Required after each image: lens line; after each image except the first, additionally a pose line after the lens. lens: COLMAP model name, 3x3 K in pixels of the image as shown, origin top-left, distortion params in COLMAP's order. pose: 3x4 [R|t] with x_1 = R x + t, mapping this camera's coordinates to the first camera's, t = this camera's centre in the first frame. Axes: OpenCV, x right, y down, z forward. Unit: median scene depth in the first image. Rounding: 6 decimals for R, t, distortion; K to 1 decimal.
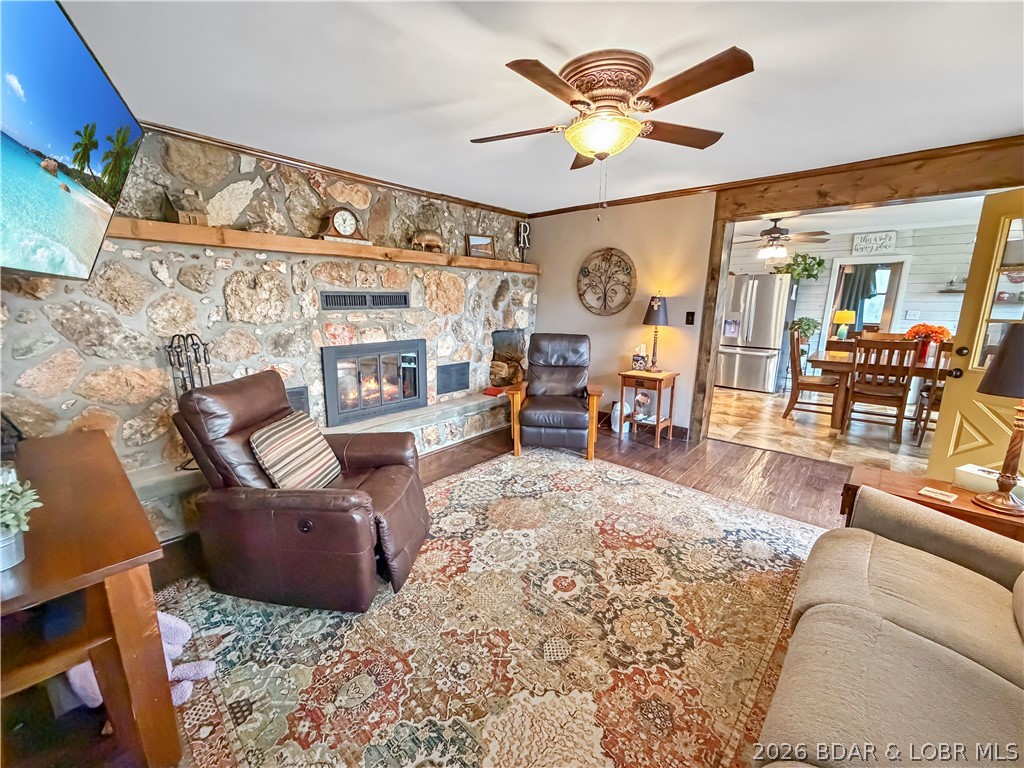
lens RADIAL K [[412.6, 0, 508.4], [0, 412.6, 384.6], [0, 0, 1]] dist [-0.000648, -0.000028]
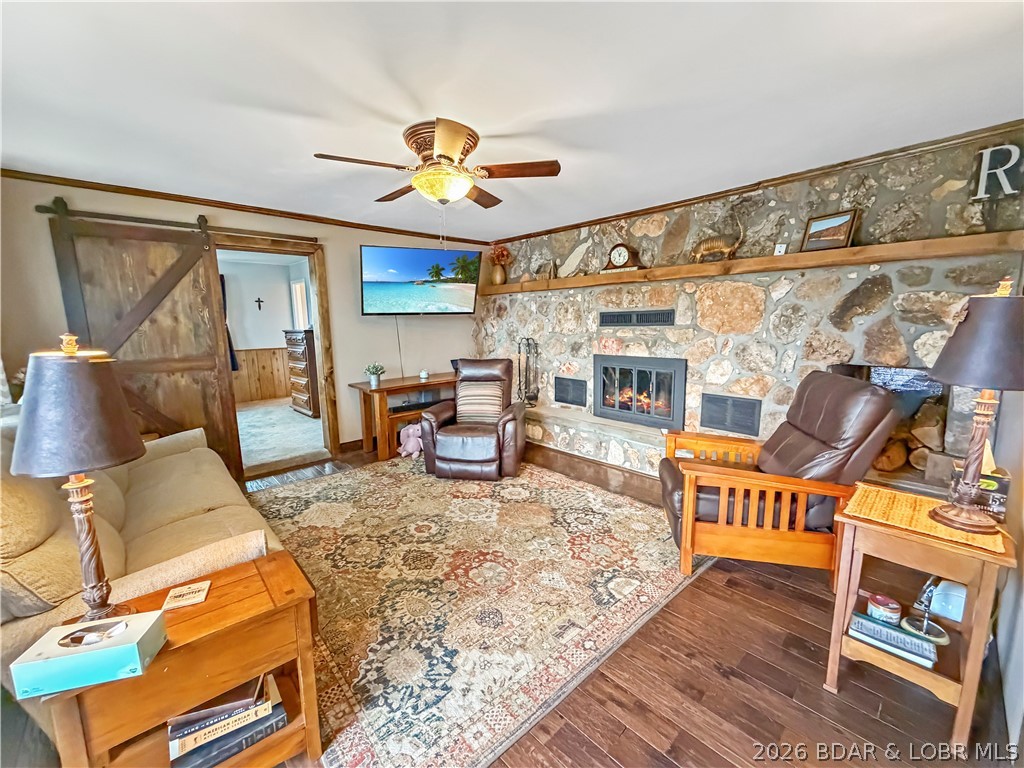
lens RADIAL K [[412.6, 0, 508.4], [0, 412.6, 384.6], [0, 0, 1]] dist [-0.000648, -0.000028]
pose [[-0.095487, 0.147788, -0.984399, 0.900384], [-0.185068, 0.969040, 0.163434, -0.161613], [0.978076, 0.197787, -0.065180, 0.834726]]
